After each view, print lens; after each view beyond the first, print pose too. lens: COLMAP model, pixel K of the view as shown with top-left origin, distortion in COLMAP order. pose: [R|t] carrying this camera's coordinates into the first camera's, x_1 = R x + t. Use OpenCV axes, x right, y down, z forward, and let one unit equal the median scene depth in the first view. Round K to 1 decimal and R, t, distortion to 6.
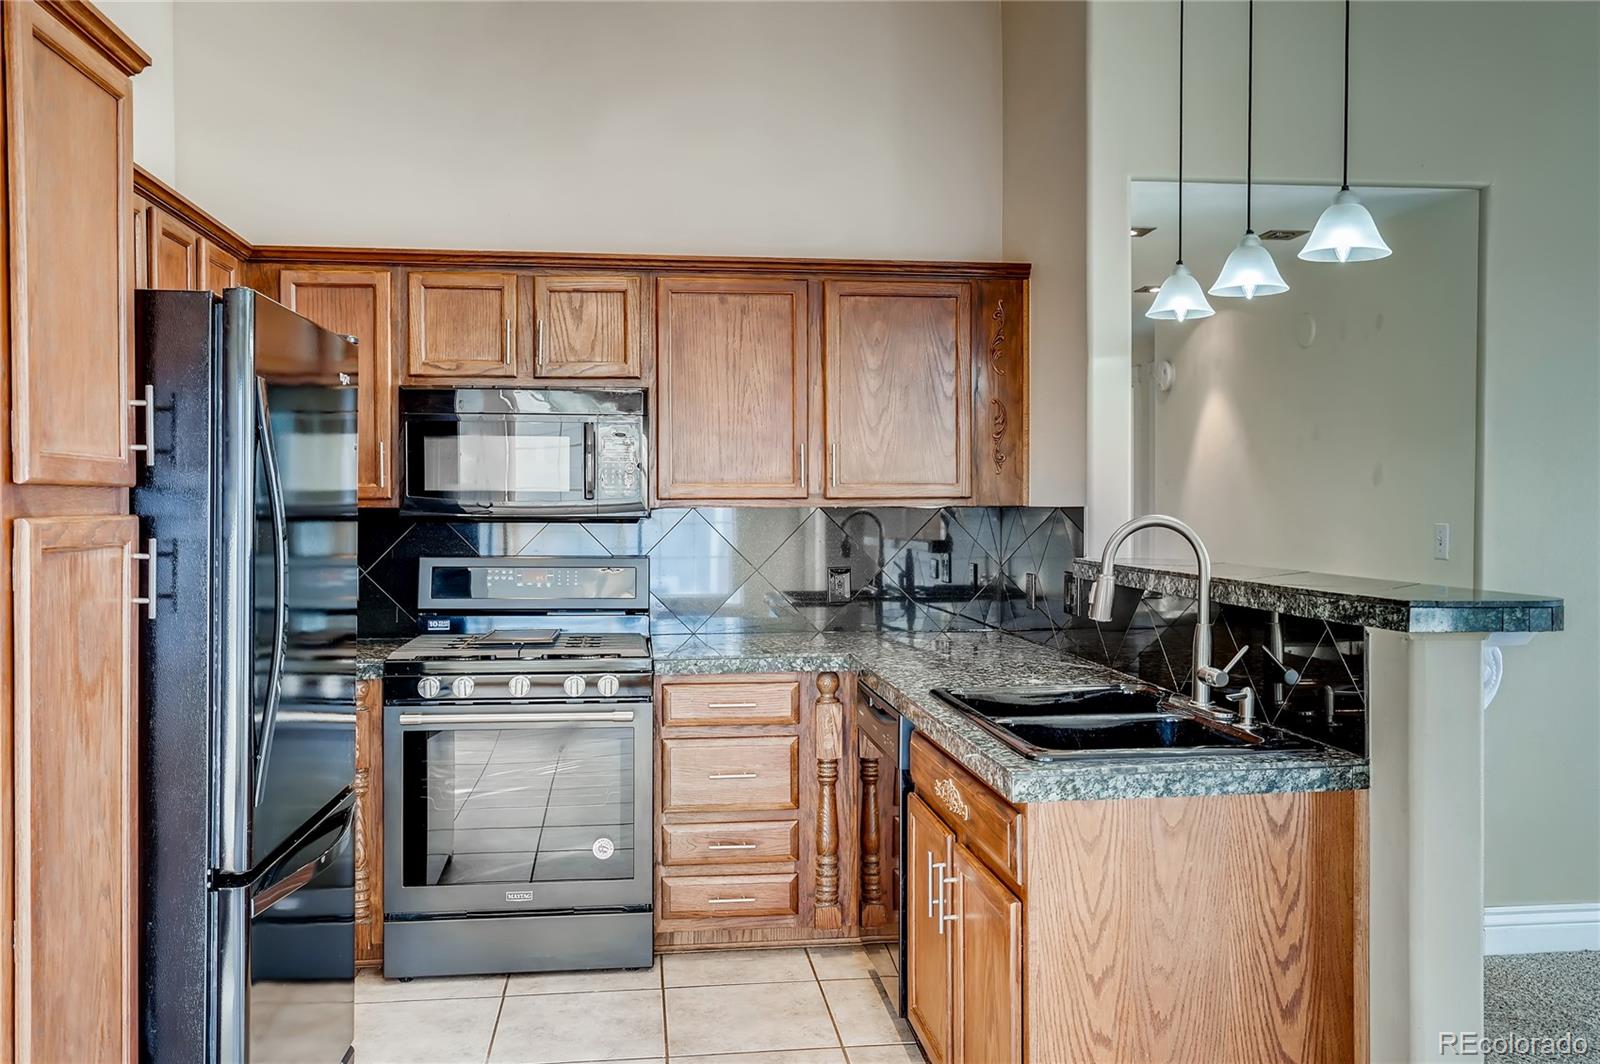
lens RADIAL K [[1287.2, 0, 795.9], [0, 1287.2, 533.2], [0, 0, 1]] dist [-0.009248, 0.013589]
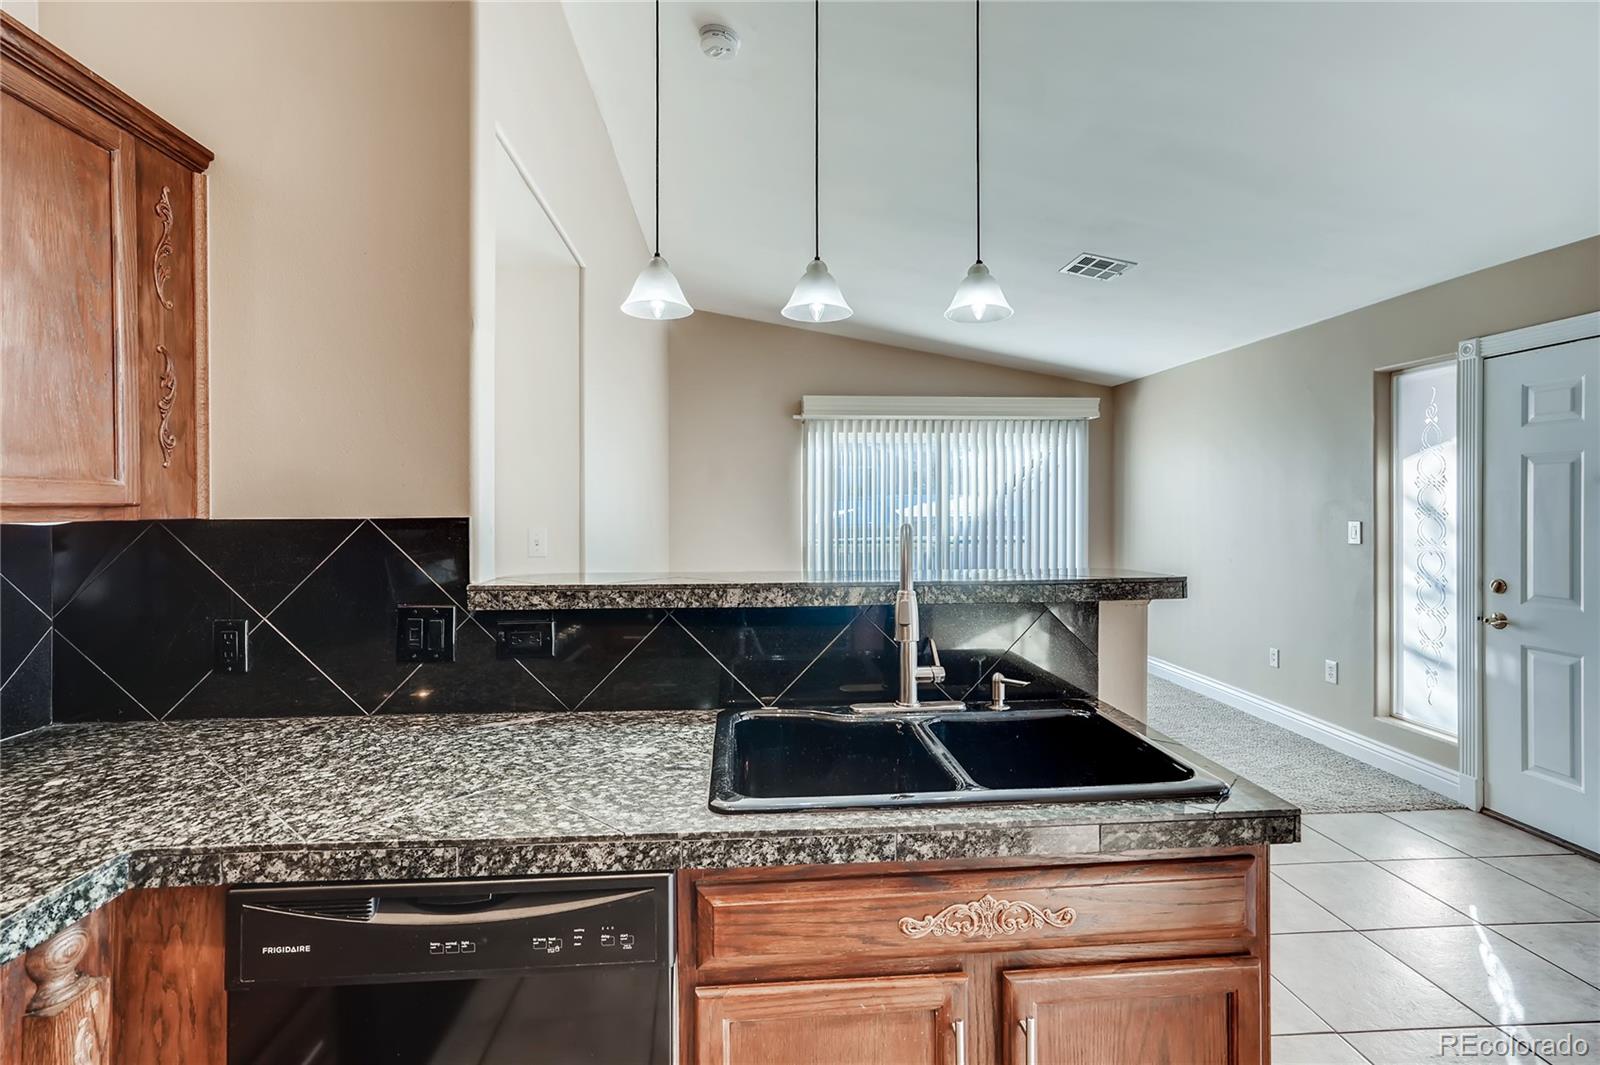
lens RADIAL K [[754.1, 0, 804.8], [0, 754.1, 521.4], [0, 0, 1]] dist [-0.028742, 0.018403]
pose [[0.032387, -0.041843, 0.998599, -0.221366], [0.022677, 0.998897, 0.041120, -0.031766], [-0.999218, 0.021313, 0.033300, 0.765997]]
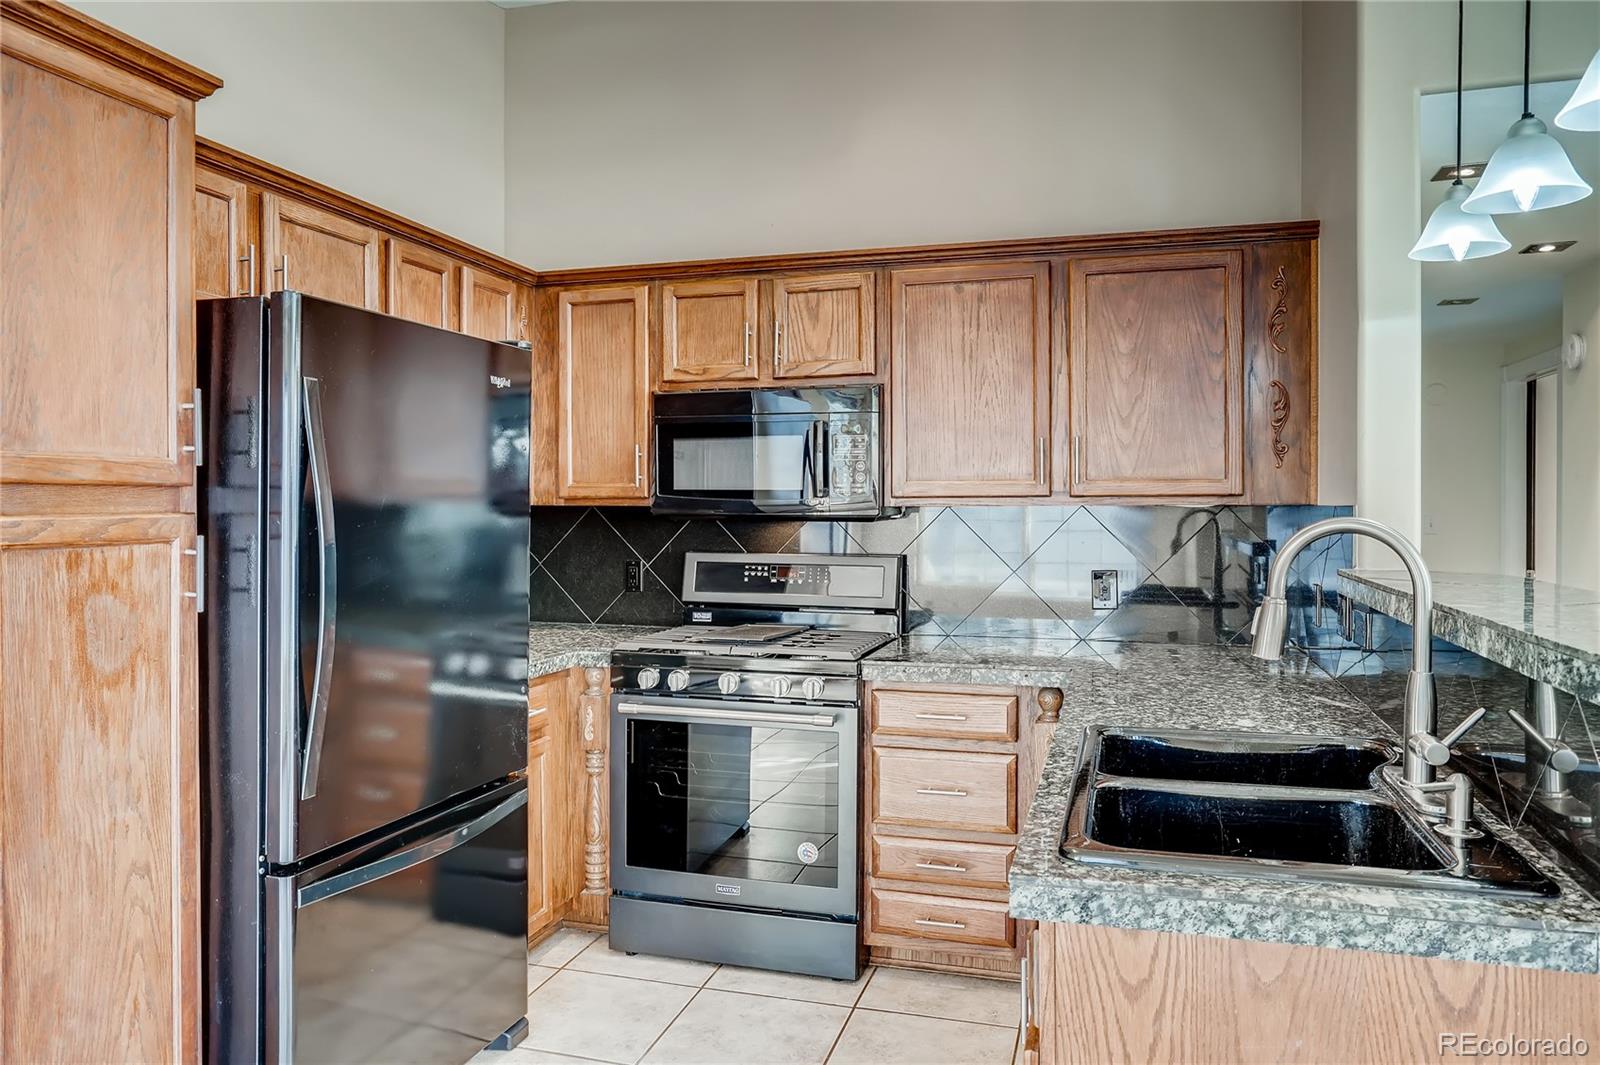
lens RADIAL K [[1096.8, 0, 798.7], [0, 1096.8, 522.5], [0, 0, 1]] dist [-0.031645, 0.034241]
pose [[0.915475, 0.007234, -0.402309, 0.176879], [-0.009237, 0.999953, -0.003037, -0.004797], [0.402268, 0.006497, 0.915499, 0.227273]]
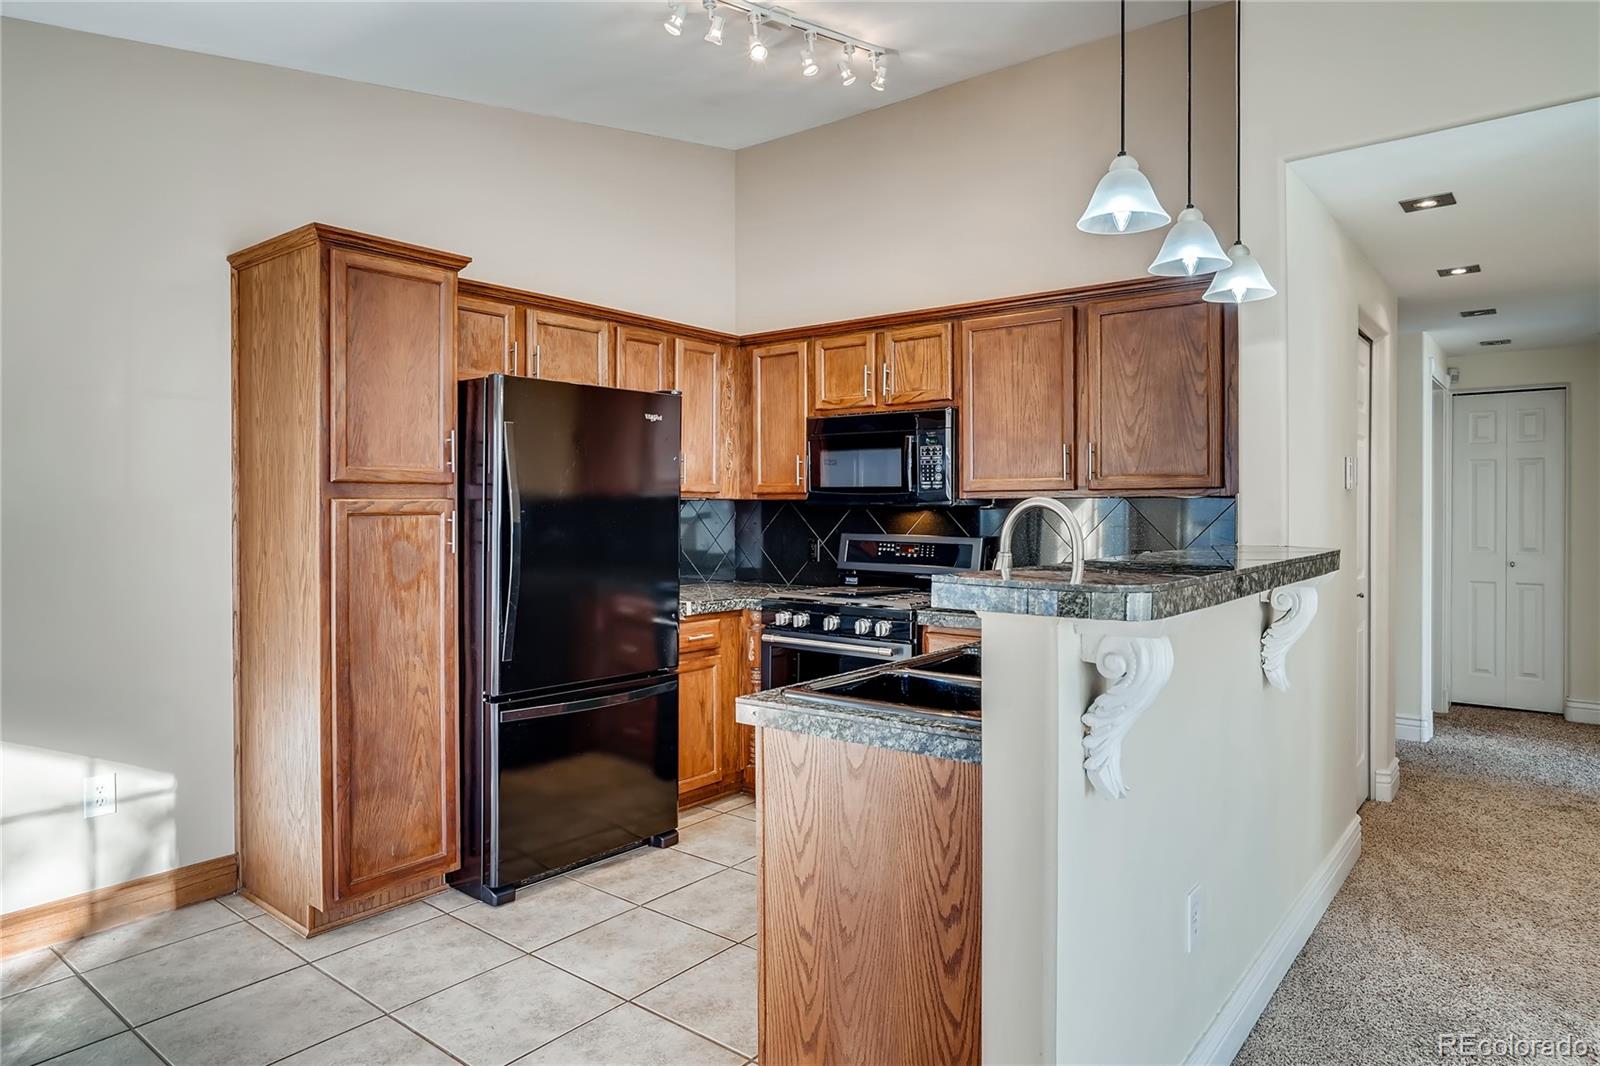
lens RADIAL K [[970.0, 0, 802.4], [0, 970.0, 521.4], [0, 0, 1]] dist [-0.037400, 0.004082]
pose [[0.698096, 0.011532, -0.715912, 0.518687], [-0.016626, 0.999862, -0.000107, 0.006703], [0.715811, 0.011977, 0.698191, 0.219983]]
